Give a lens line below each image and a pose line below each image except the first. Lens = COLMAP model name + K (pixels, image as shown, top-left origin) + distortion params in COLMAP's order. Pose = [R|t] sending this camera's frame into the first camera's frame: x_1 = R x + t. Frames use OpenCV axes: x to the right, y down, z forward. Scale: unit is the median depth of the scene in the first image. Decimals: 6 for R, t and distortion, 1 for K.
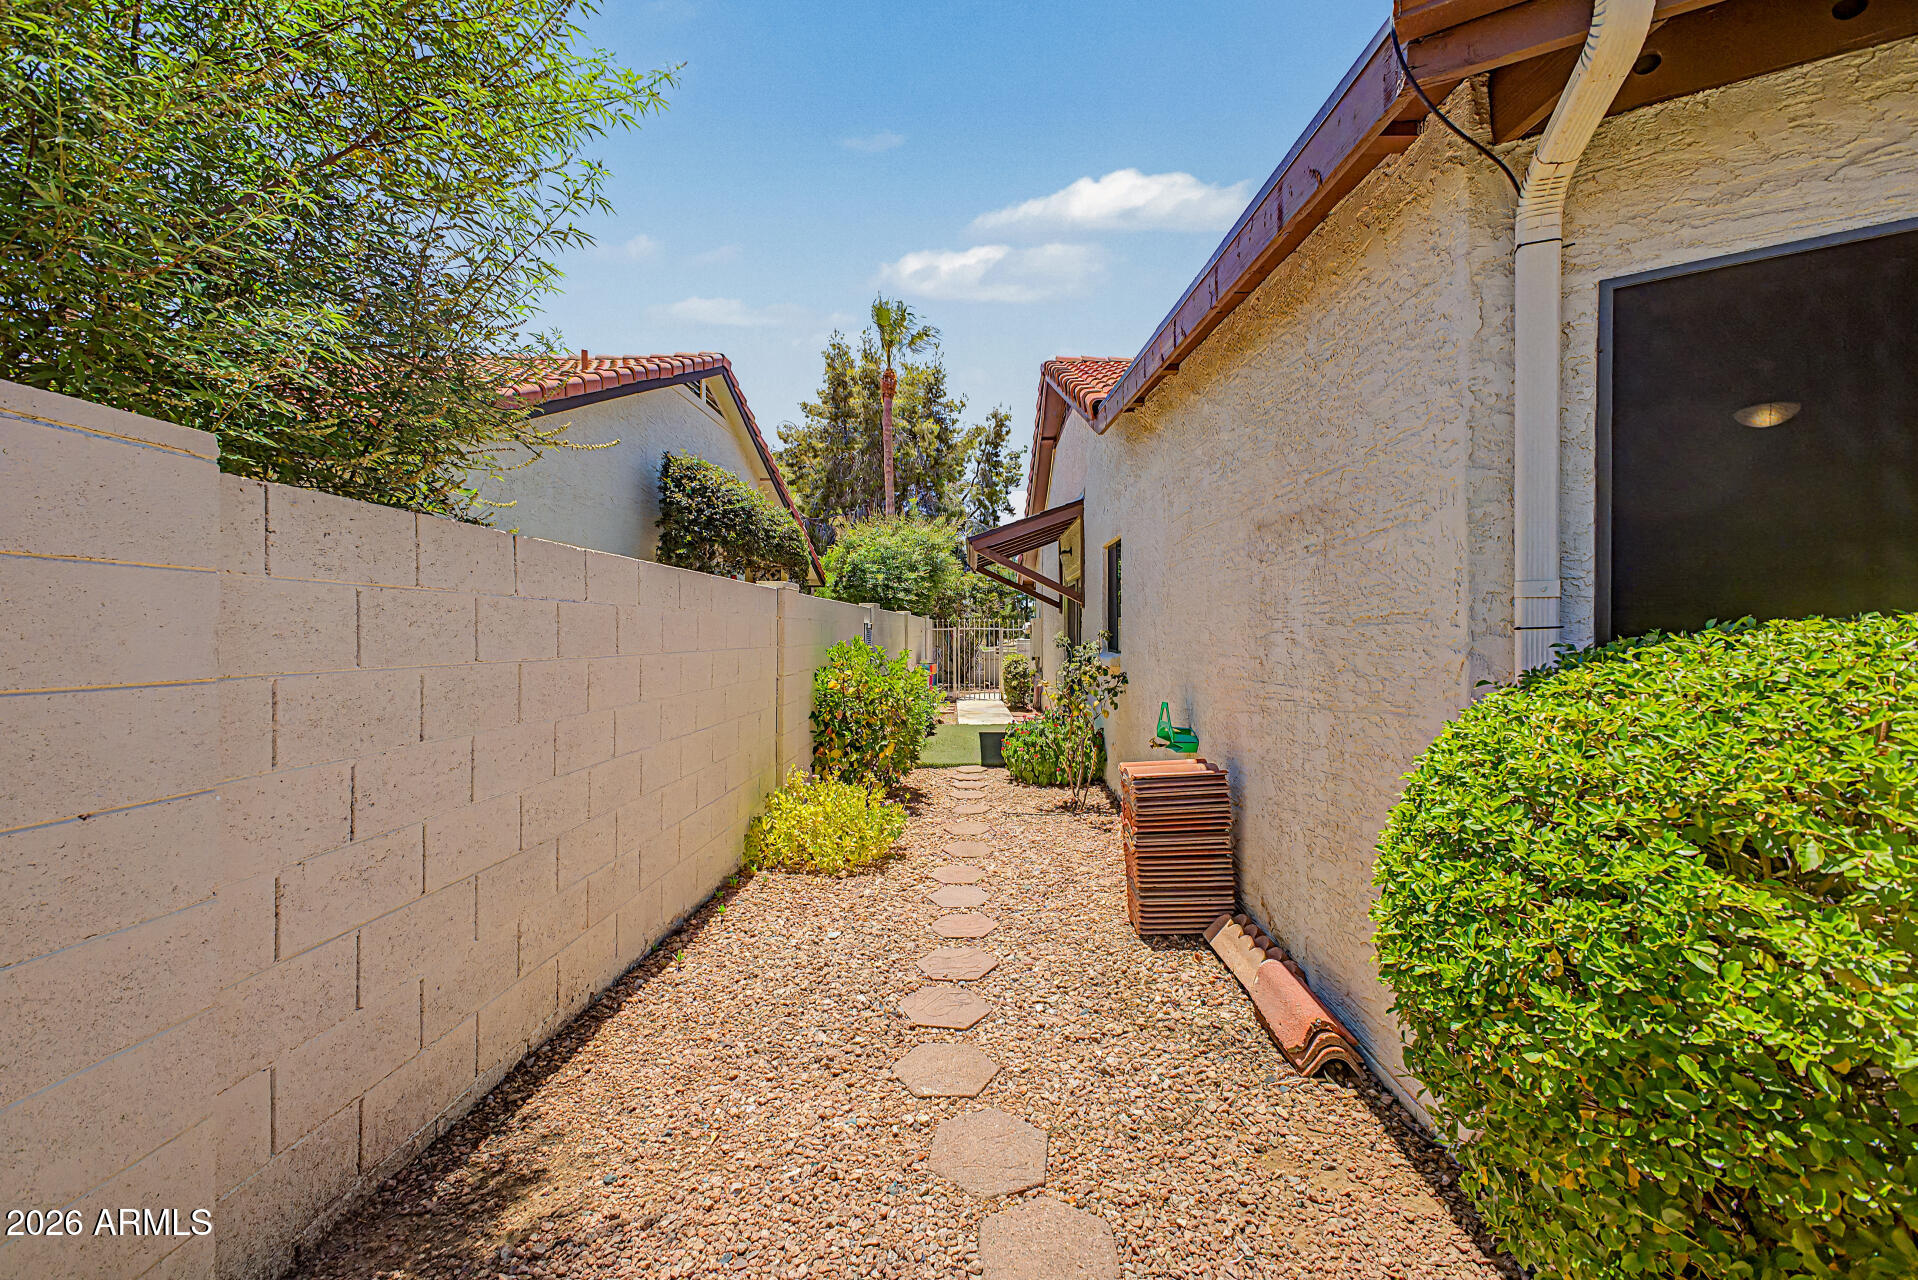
lens RADIAL K [[866.6, 0, 1029.9], [0, 866.6, 632.5], [0, 0, 1]] dist [-0.053644, -0.000243]
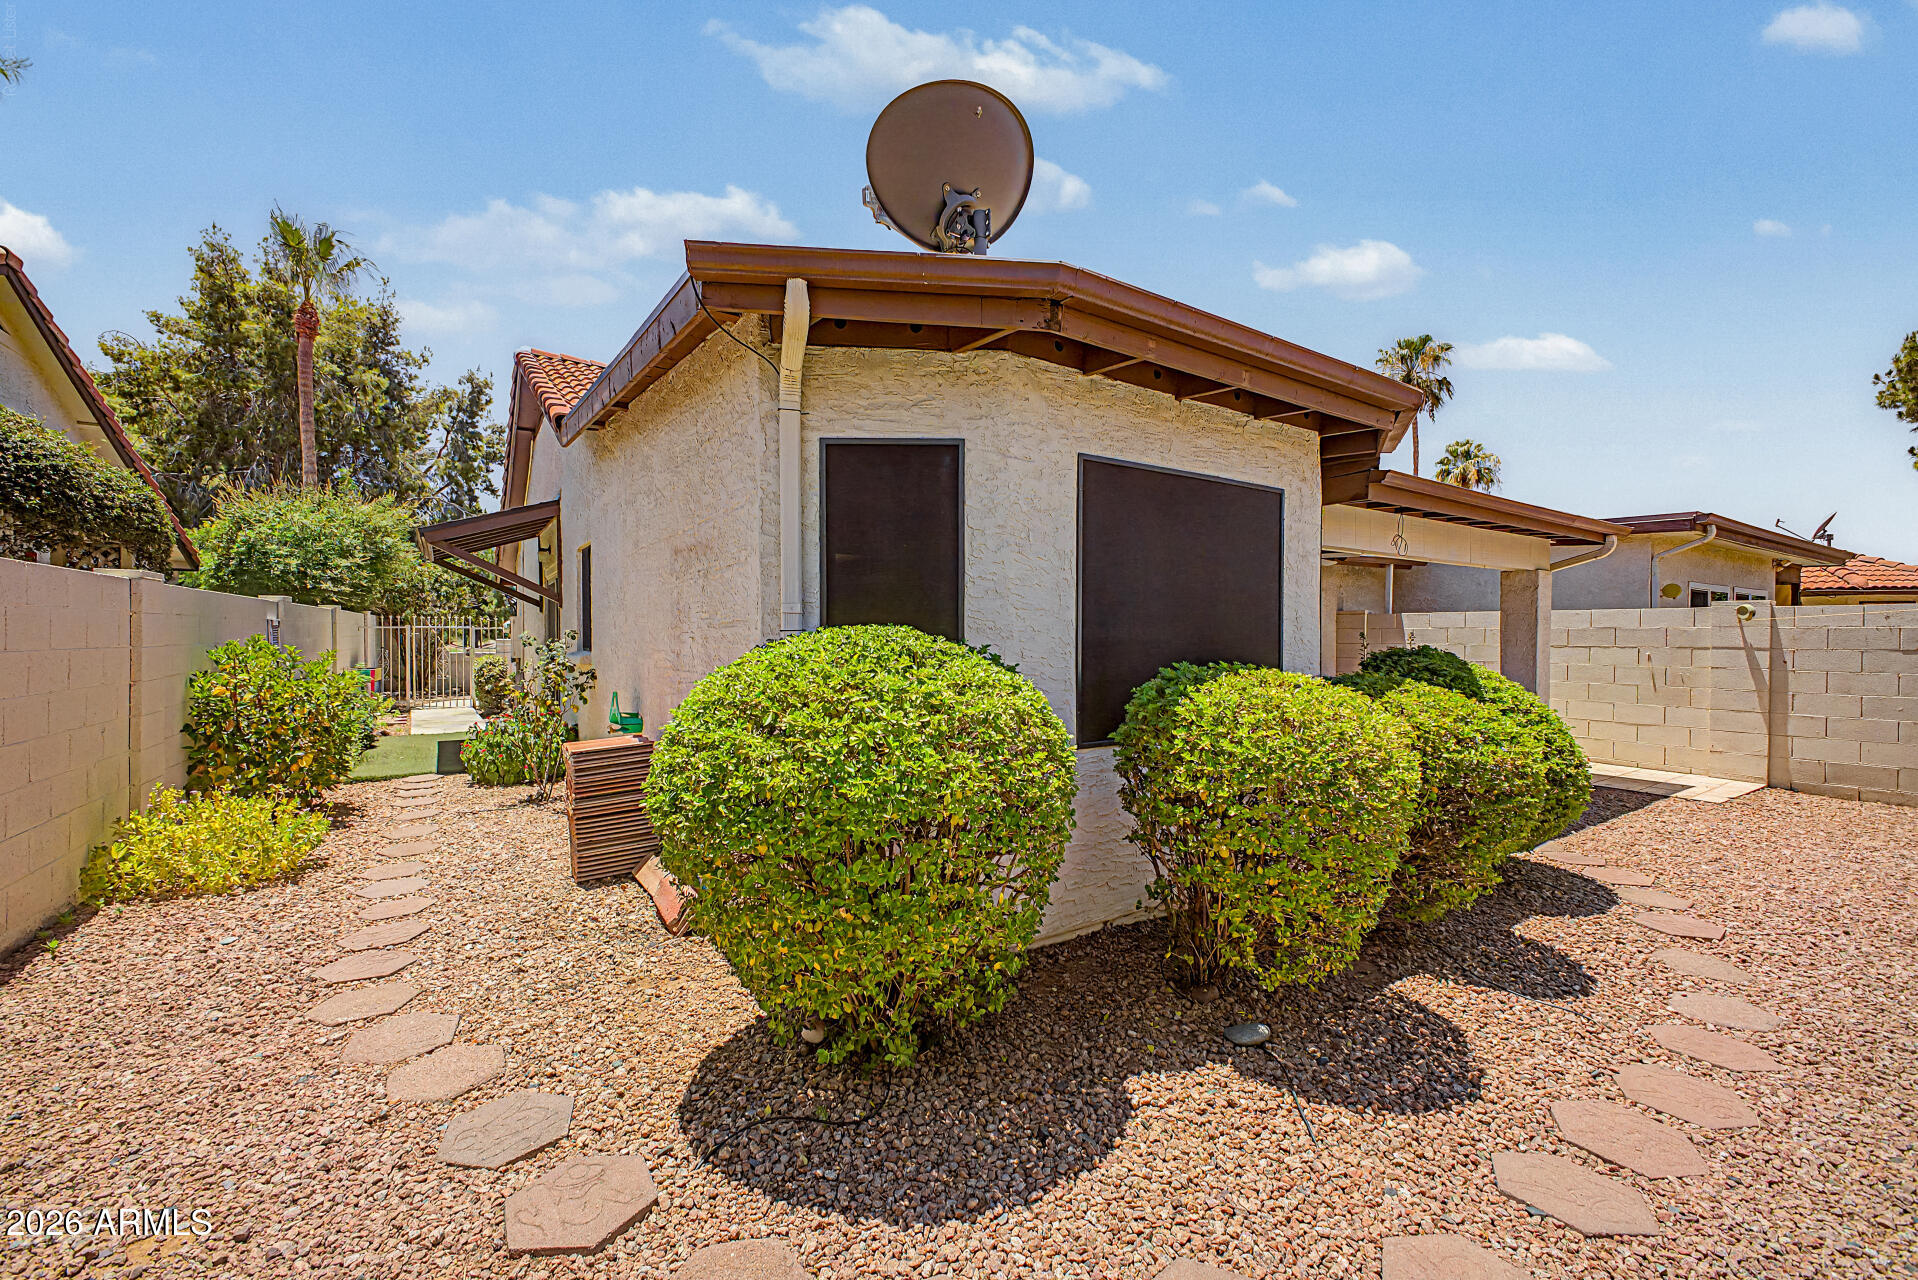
lens RADIAL K [[835.4, 0, 1080.8], [0, 835.4, 644.1], [0, 0, 1]] dist [-0.015475, -0.000118]
pose [[0.830383, -0.001599, 0.557191, 0.025626], [-0.005446, 0.999925, 0.010986, 0.000004], [-0.557166, -0.012157, 0.830312, -0.137454]]
